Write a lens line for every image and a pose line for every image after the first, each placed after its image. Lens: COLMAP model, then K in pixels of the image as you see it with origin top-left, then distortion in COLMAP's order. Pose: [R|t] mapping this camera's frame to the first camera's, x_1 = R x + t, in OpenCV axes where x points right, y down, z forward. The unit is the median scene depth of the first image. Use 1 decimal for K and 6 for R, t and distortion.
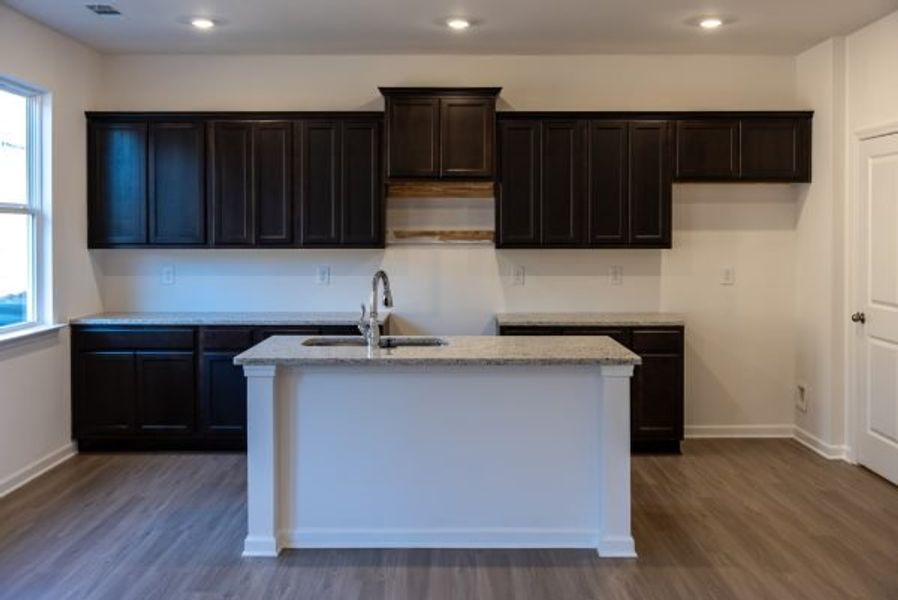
lens RADIAL K [[665.1, 0, 446.9], [0, 665.1, 247.7], [0, 0, 1]] dist [0.000430, -0.000323]
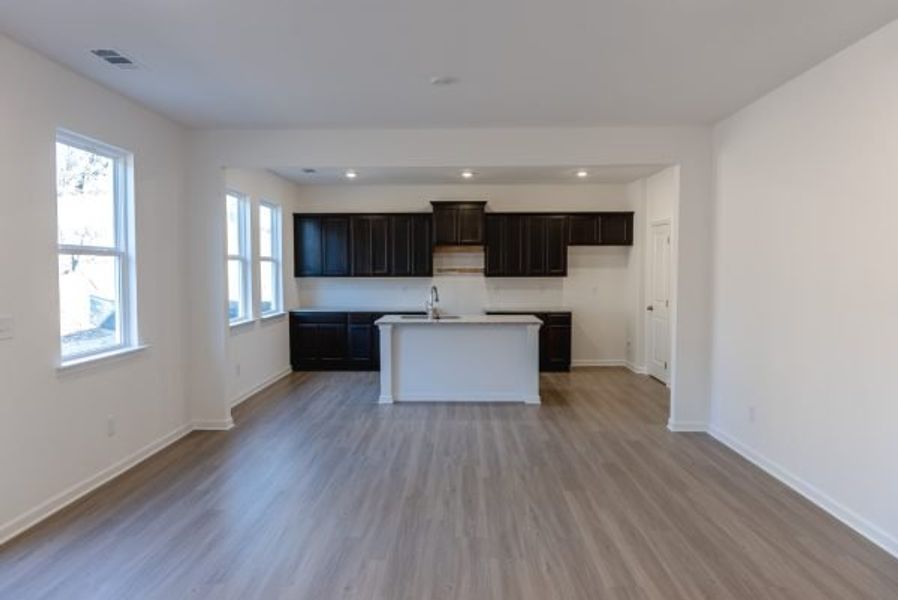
lens RADIAL K [[657.6, 0, 449.0], [0, 657.6, 300.0], [0, 0, 1]] dist [-0.000046, -0.003210]
pose [[0.999966, -0.001510, -0.008065, -0.024440], [0.001775, 0.999457, 0.032904, 0.006282], [0.008011, -0.032917, 0.999426, -1.130576]]
